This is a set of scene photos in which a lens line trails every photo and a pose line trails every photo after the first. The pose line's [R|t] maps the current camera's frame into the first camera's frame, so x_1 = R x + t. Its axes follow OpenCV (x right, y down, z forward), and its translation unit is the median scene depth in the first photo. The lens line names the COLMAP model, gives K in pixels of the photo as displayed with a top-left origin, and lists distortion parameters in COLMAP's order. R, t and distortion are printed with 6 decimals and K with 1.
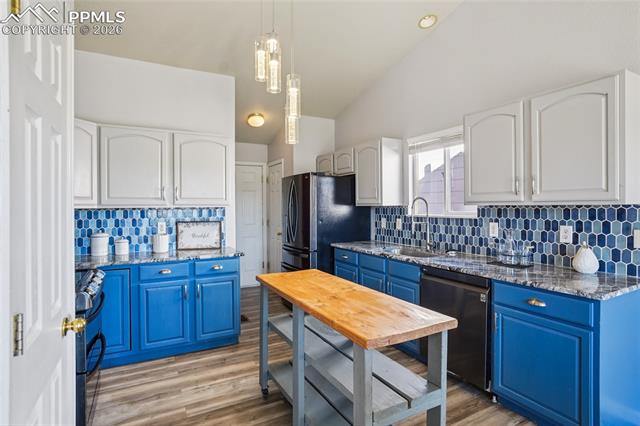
lens RADIAL K [[331.0, 0, 318.0], [0, 331.0, 207.1], [0, 0, 1]] dist [-0.044197, 0.023562]
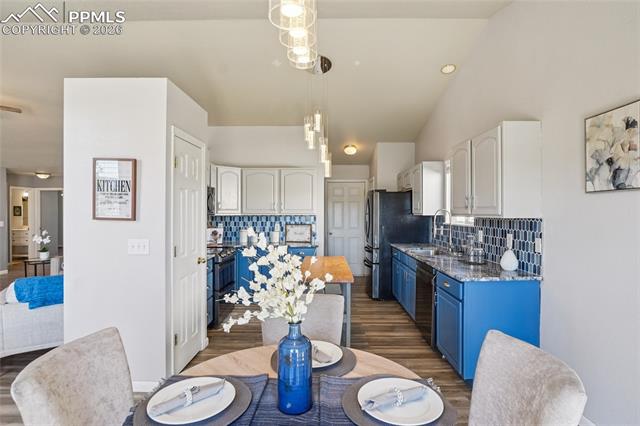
lens RADIAL K [[328.8, 0, 320.0], [0, 328.8, 213.0], [0, 0, 1]] dist [-0.040998, 0.022679]
pose [[0.873974, 0.007965, -0.485908, 0.516602], [-0.006914, 0.999968, 0.003955, -0.017063], [0.485924, -0.000097, 0.874001, -0.327802]]
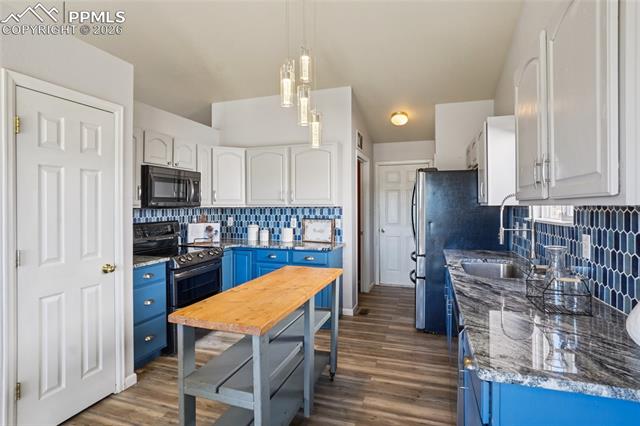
lens RADIAL K [[331.0, 0, 318.0], [0, 331.0, 207.1], [0, 0, 1]] dist [-0.044197, 0.023562]
pose [[0.680285, 0.004905, -0.732931, 0.543407], [-0.001245, 0.999984, 0.005537, -0.004328], [0.732946, -0.002854, 0.680281, 0.211123]]
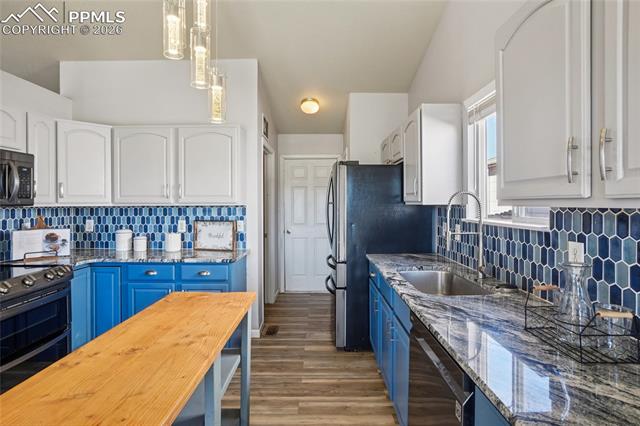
lens RADIAL K [[331.0, 0, 318.0], [0, 331.0, 207.1], [0, 0, 1]] dist [-0.044197, 0.023562]
pose [[0.878076, 0.009080, -0.478434, 0.369197], [-0.003751, 0.999920, 0.012093, -0.007331], [0.478506, -0.008824, 0.878040, 0.344006]]
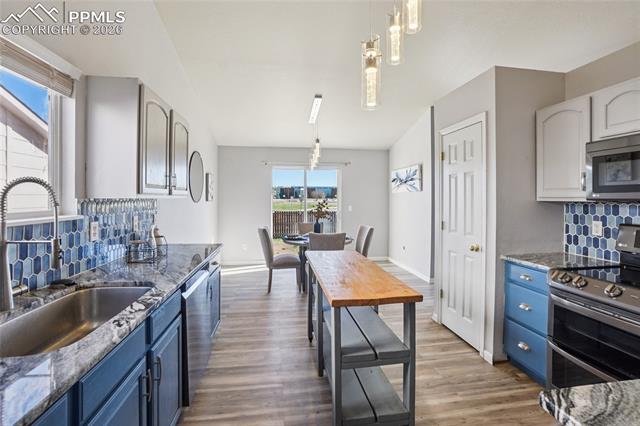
lens RADIAL K [[293.7, 0, 320.3], [0, 293.7, 209.2], [0, 0, 1]] dist [-0.061775, 0.023011]
pose [[-0.940652, -0.006742, 0.339305, -0.142852], [0.005345, 0.999384, 0.034677, -0.001221], [-0.339330, 0.034433, -0.940037, 1.222741]]
